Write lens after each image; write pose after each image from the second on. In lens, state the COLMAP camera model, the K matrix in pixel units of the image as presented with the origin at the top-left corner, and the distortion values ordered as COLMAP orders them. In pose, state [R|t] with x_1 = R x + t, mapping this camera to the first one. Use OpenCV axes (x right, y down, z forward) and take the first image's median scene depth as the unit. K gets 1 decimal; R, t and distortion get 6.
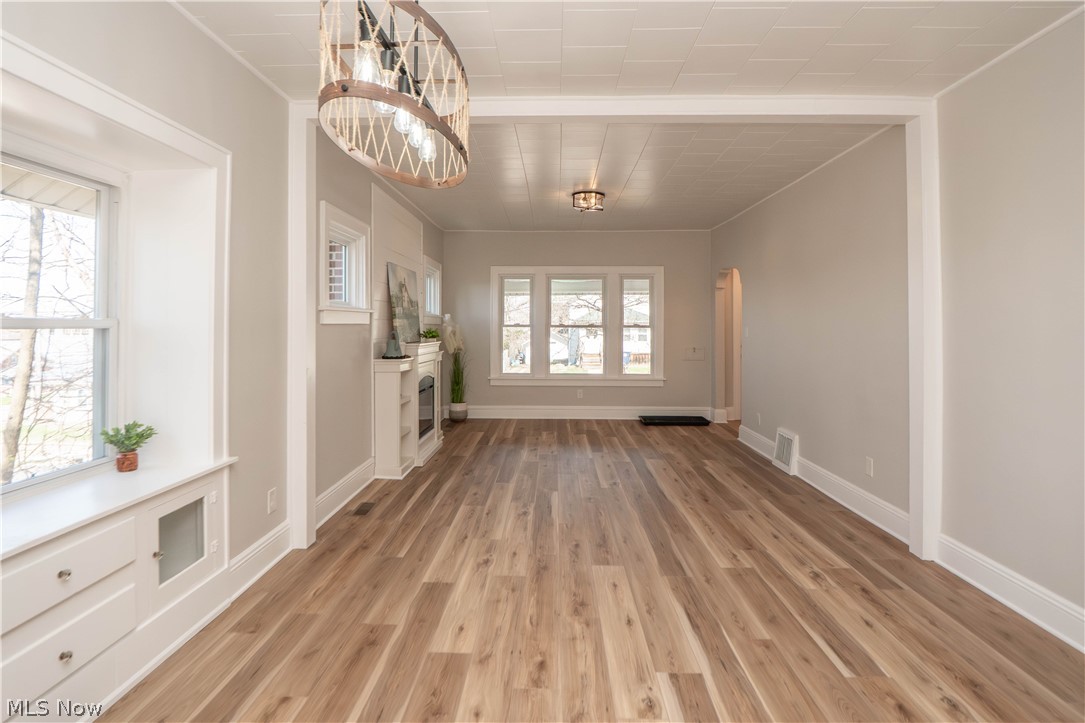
lens RADIAL K [[551.8, 0, 542.6], [0, 551.8, 316.1], [0, 0, 1]] dist [-0.026175, 0.001247]
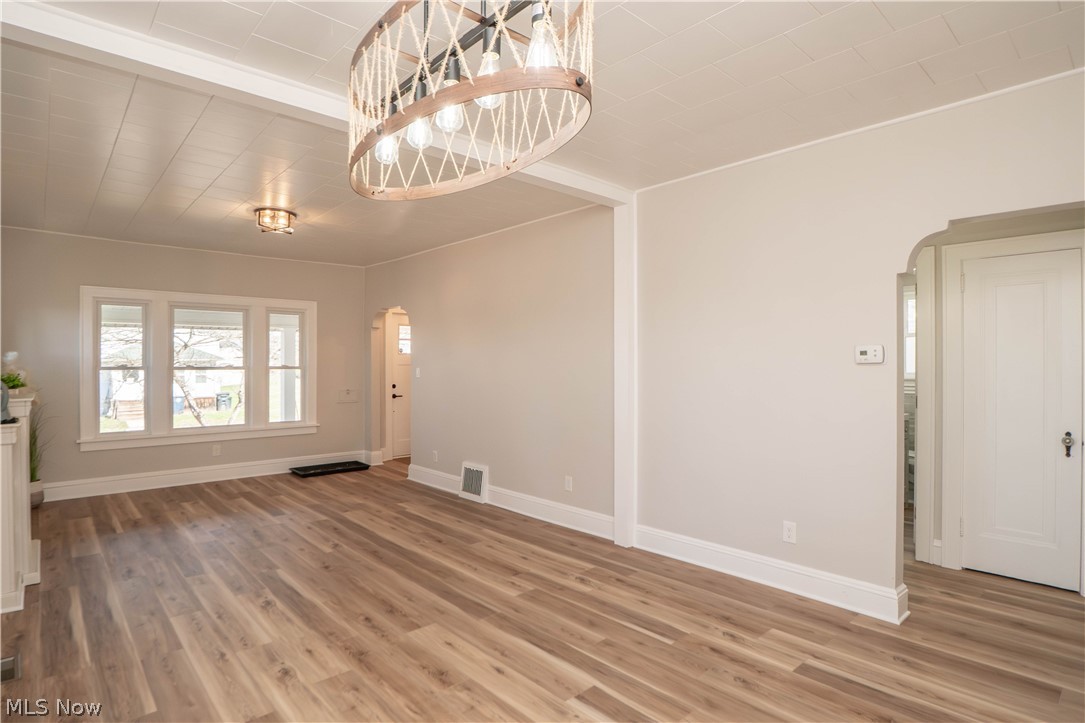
lens RADIAL K [[562.7, 0, 542.5], [0, 562.7, 361.5], [0, 0, 1]] dist [-0.052819, 0.017702]
pose [[0.723328, -0.000558, 0.690504, -0.340754], [-0.008044, 0.999925, 0.009234, -0.006181], [-0.690457, -0.012233, 0.723270, 0.164197]]
